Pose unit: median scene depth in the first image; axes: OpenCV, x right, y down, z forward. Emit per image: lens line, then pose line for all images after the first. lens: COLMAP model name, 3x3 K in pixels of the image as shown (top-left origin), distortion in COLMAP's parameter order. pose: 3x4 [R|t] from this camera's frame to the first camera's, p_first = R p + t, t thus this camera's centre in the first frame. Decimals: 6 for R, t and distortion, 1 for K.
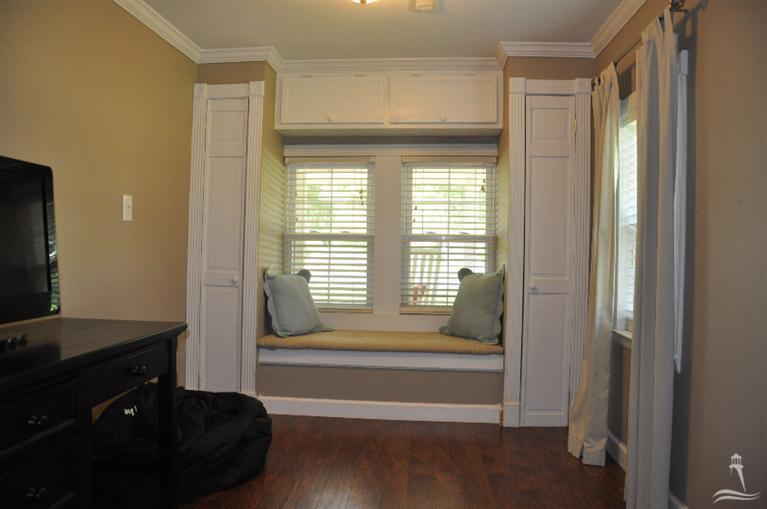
lens RADIAL K [[605.4, 0, 382.8], [0, 605.4, 255.8], [0, 0, 1]] dist [-0.120007, 0.037110]
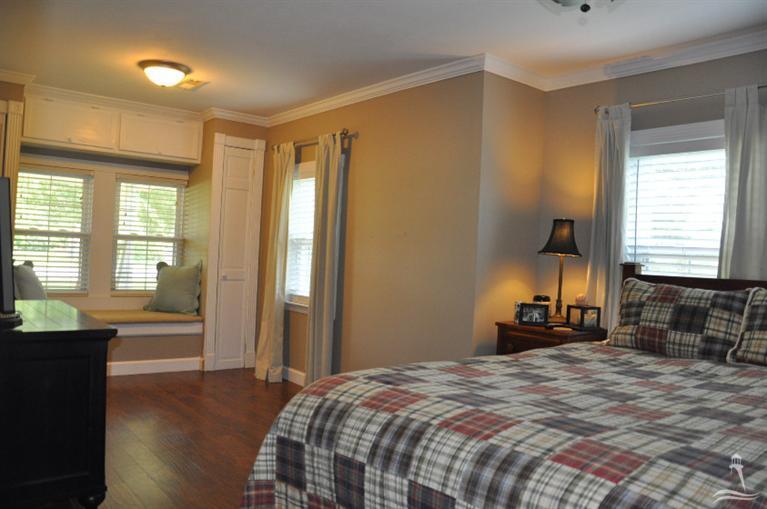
lens RADIAL K [[605.4, 0, 383.3], [0, 605.4, 256.0], [0, 0, 1]] dist [-0.120007, 0.037110]
pose [[0.726028, 0.022788, 0.687287, -0.451001], [-0.031855, 0.999492, 0.000510, -0.009387], [-0.686927, -0.022264, 0.726386, -0.327003]]
